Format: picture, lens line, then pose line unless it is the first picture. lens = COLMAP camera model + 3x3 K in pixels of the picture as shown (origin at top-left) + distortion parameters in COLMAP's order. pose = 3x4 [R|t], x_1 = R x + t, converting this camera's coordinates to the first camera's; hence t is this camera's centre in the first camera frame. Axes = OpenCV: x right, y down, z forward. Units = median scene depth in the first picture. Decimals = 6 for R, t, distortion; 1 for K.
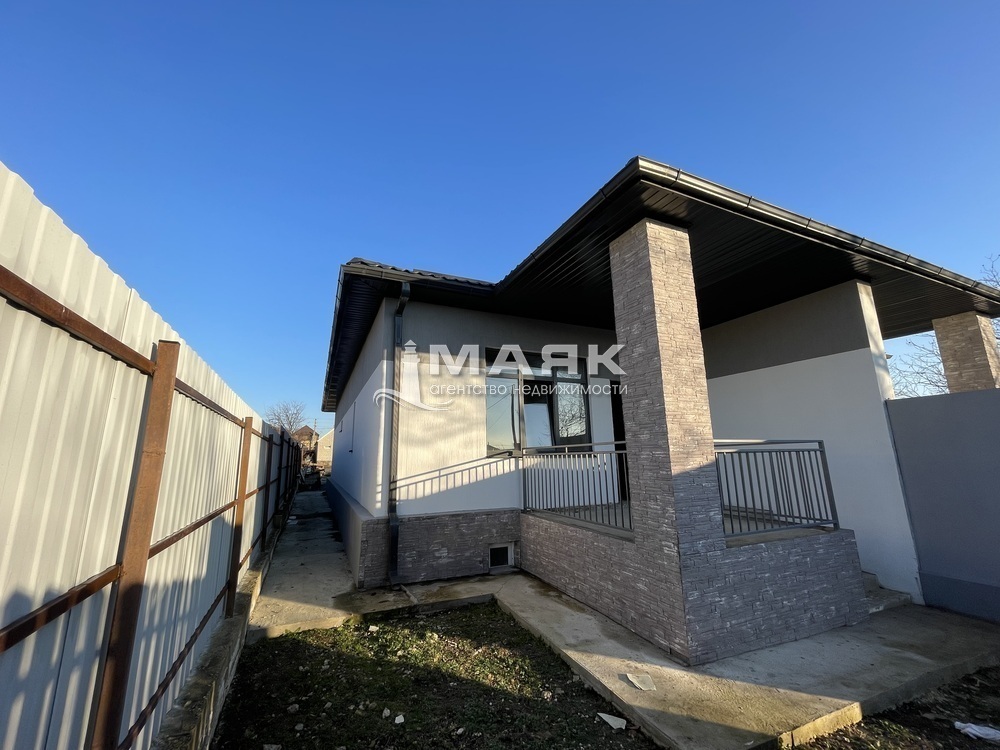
lens RADIAL K [[401.0, 0, 493.0], [0, 401.0, 374.0], [0, 0, 1]] dist [-0.012819, -0.000240]
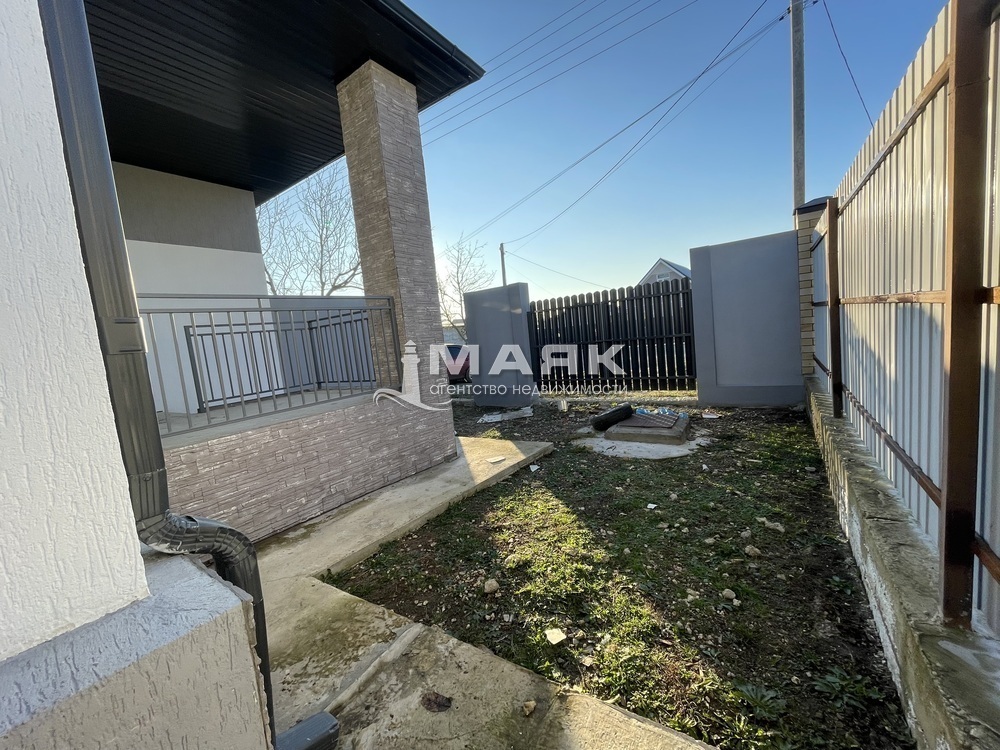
lens RADIAL K [[401.0, 0, 495.2], [0, 401.0, 375.4], [0, 0, 1]] dist [-0.012819, -0.000240]
pose [[-0.509930, -0.018826, 0.860010, -0.680255], [-0.064979, 0.997747, -0.016687, 0.390366], [-0.857758, -0.064392, -0.510005, 1.385197]]
